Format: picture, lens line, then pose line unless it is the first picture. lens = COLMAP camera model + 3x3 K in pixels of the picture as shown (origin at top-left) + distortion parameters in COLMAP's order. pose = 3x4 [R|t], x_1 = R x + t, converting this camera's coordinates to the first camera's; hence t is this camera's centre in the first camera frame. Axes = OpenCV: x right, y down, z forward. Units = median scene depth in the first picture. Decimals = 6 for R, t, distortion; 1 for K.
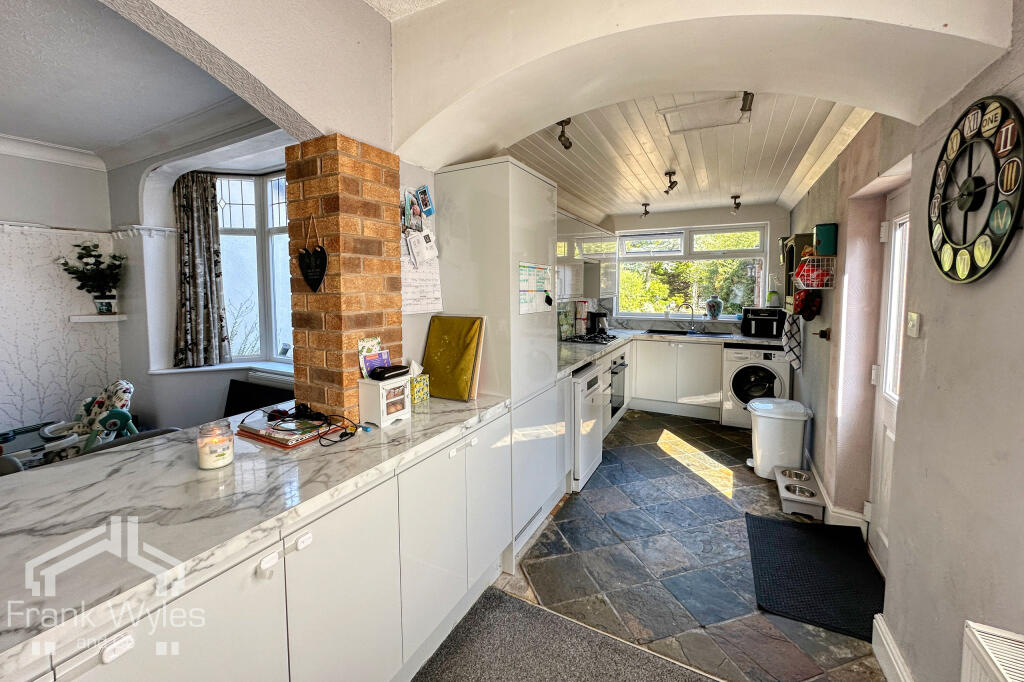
lens RADIAL K [[403.2, 0, 501.6], [0, 403.2, 312.3], [0, 0, 1]] dist [-0.002538, -0.000326]
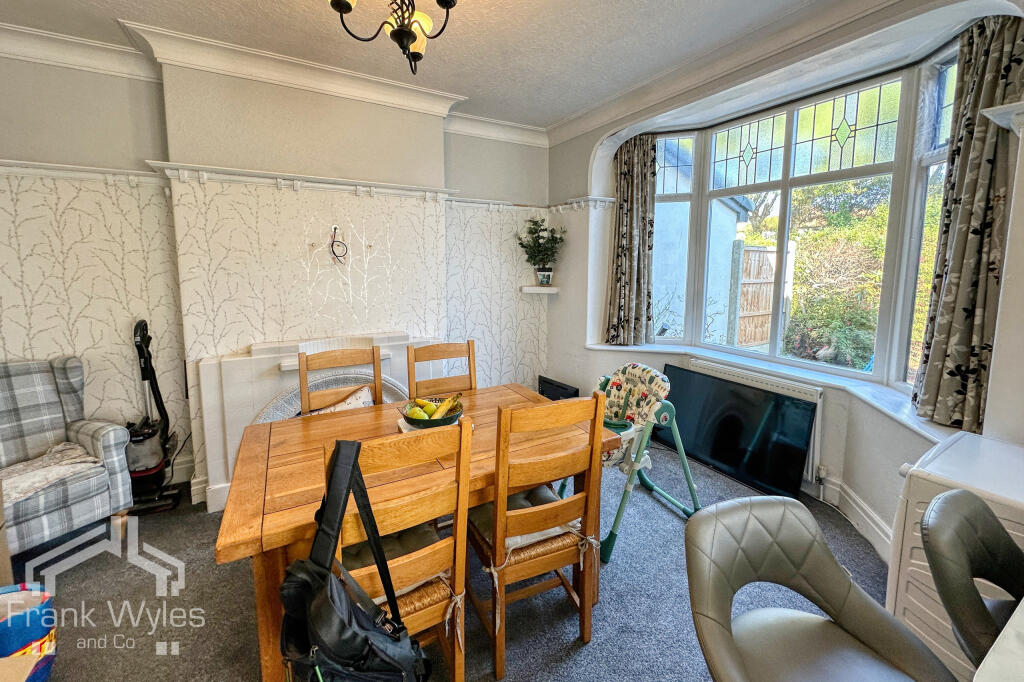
lens RADIAL K [[403.2, 0, 520.3], [0, 403.2, 307.3], [0, 0, 1]] dist [-0.002538, -0.000326]
pose [[0.857798, 0.063776, -0.510015, -0.497330], [-0.038540, 0.997460, 0.059909, -0.000571], [0.512540, -0.031734, 0.858076, 0.063187]]
